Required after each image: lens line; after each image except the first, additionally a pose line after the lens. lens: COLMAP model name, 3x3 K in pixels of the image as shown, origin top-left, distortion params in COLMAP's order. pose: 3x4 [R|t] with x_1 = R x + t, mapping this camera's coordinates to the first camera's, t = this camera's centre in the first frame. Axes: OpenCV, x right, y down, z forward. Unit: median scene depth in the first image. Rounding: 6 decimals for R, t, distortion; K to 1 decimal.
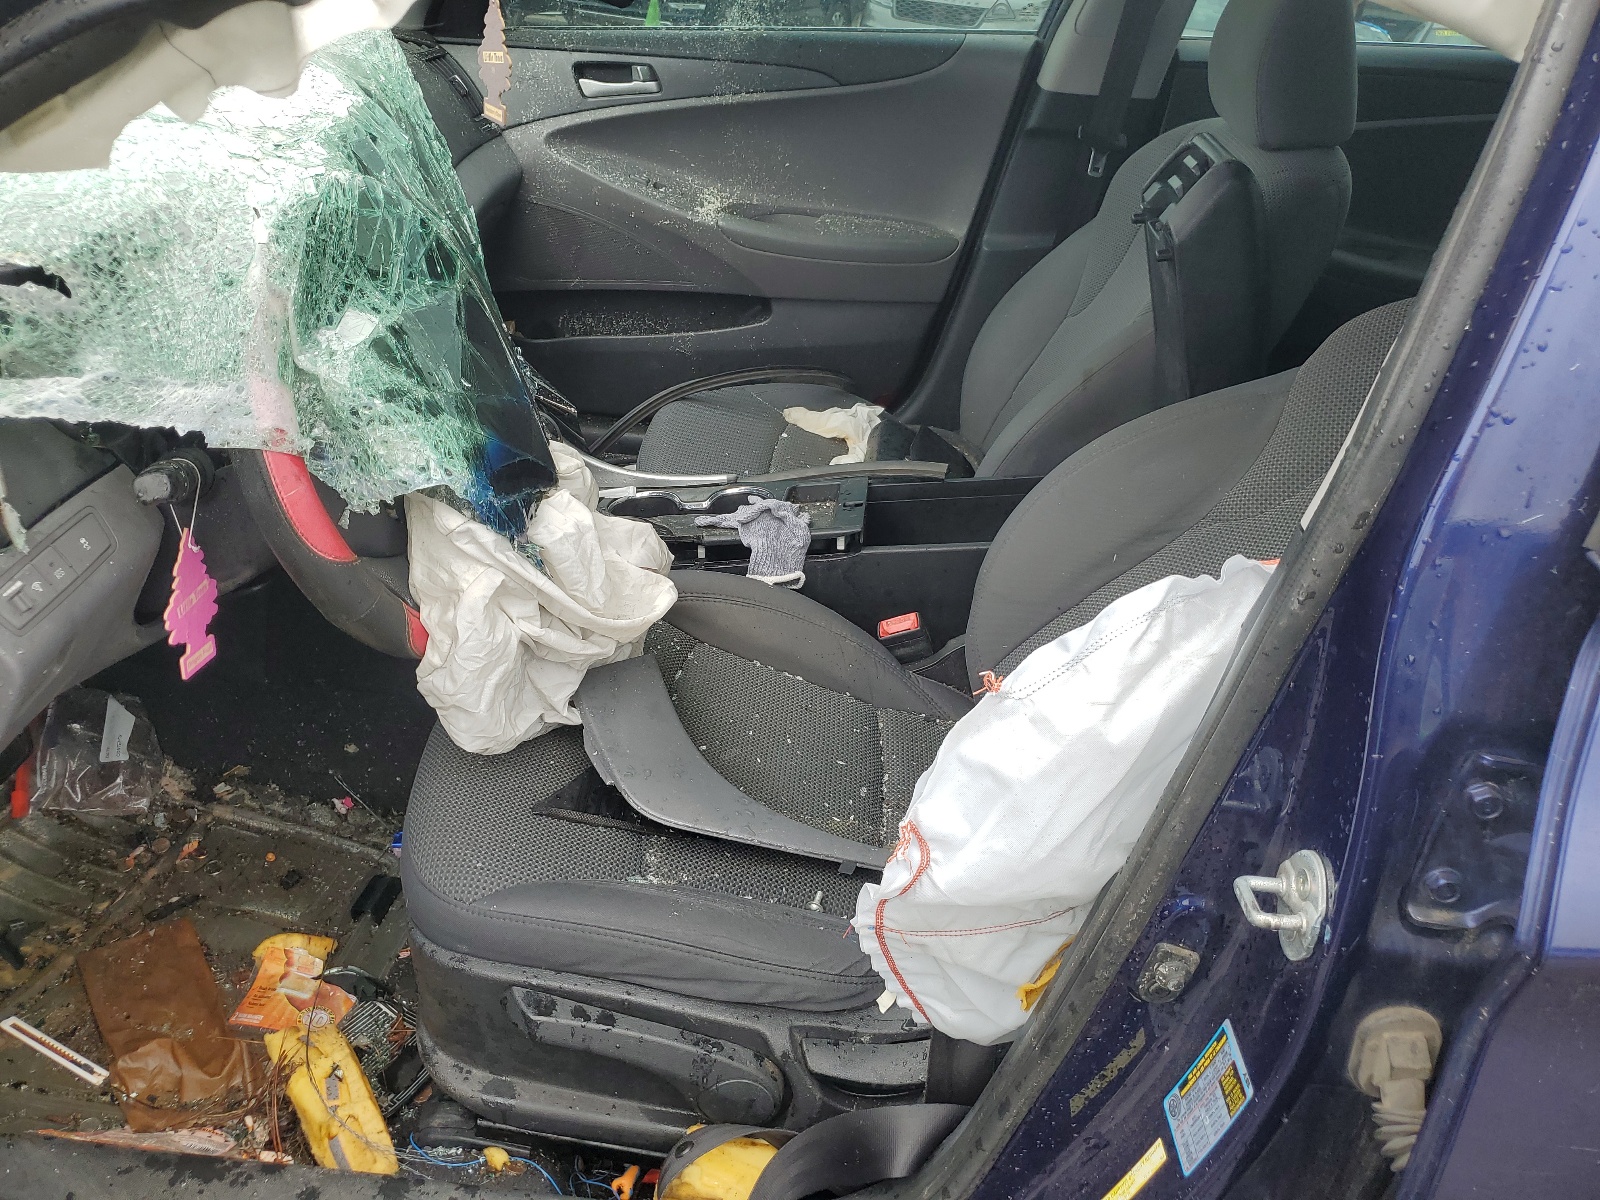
lens RADIAL K [[1186.5, 0, 800.0], [0, 1186.5, 600.0], [0, 0, 1]] dist [-0.009783, -0.001072]
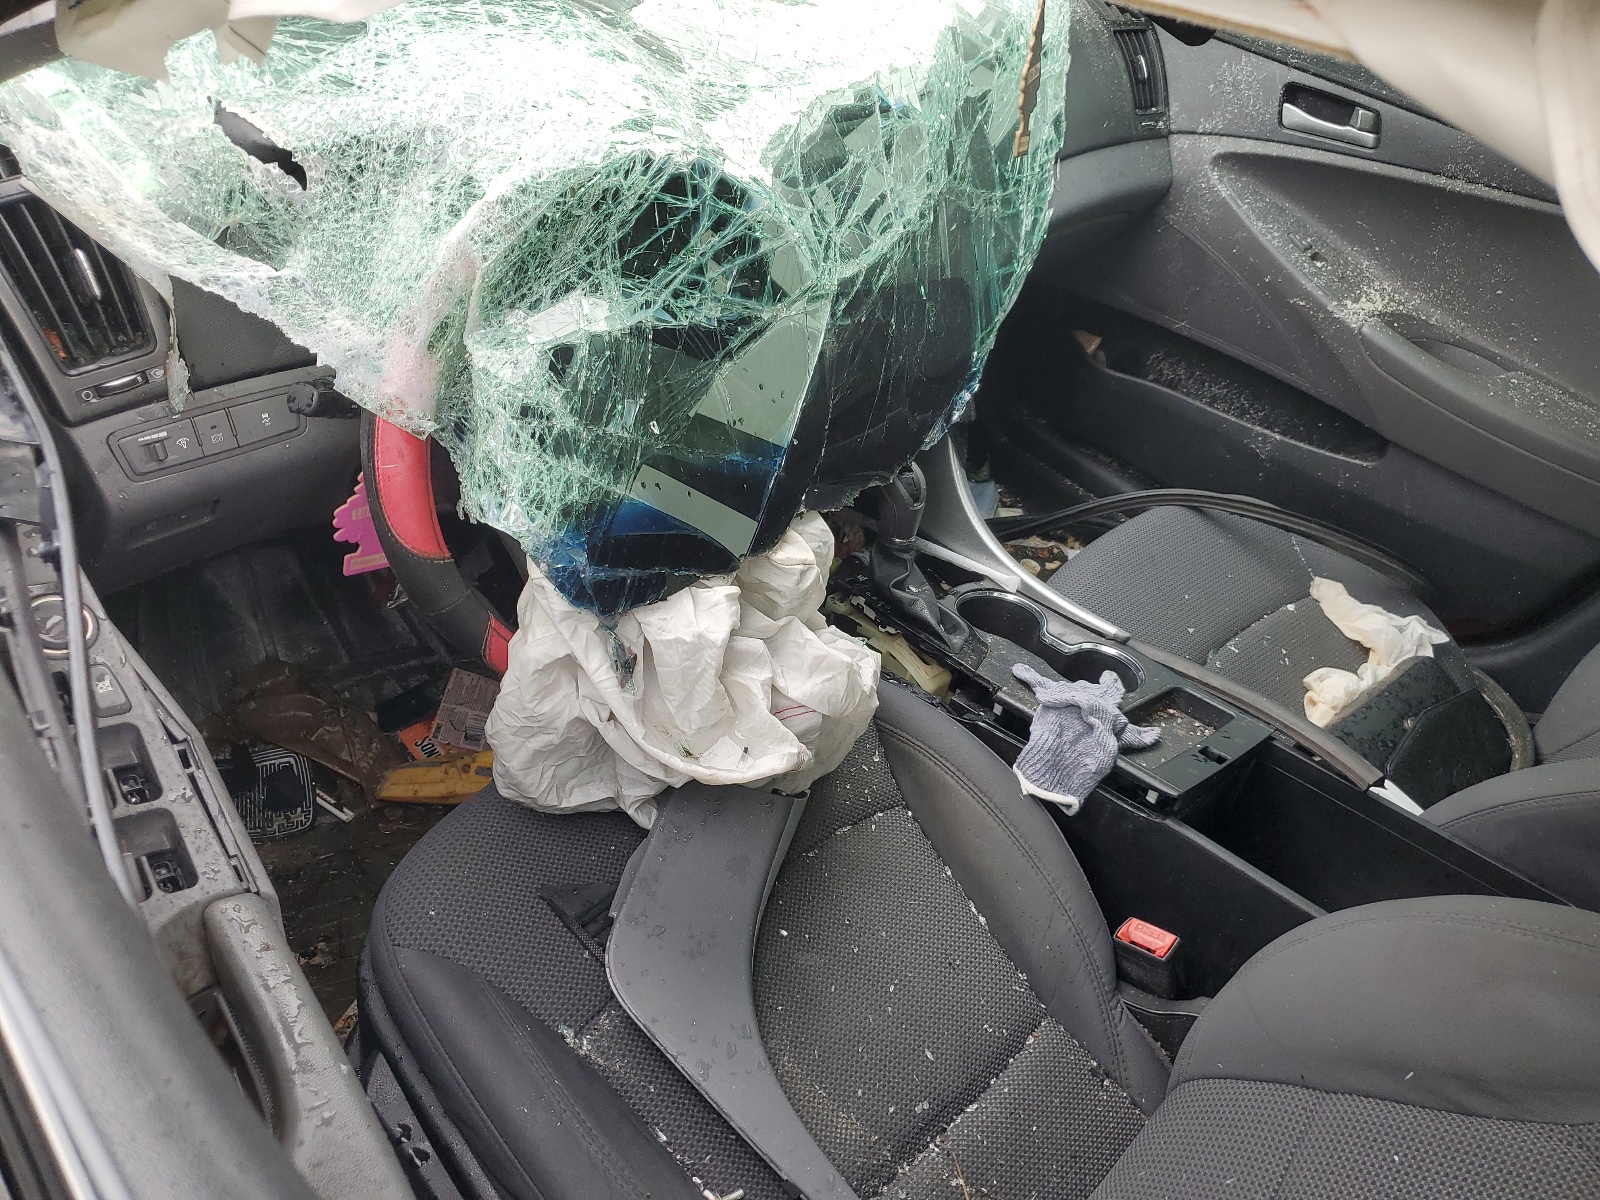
lens RADIAL K [[1186.5, 0, 800.0], [0, 1186.5, 600.0], [0, 0, 1]] dist [-0.009783, -0.001072]
pose [[0.728375, 0.490012, -0.478912, 0.153283], [-0.464750, 0.866917, 0.180174, -0.166733], [0.503464, 0.091341, 0.859174, 0.206391]]
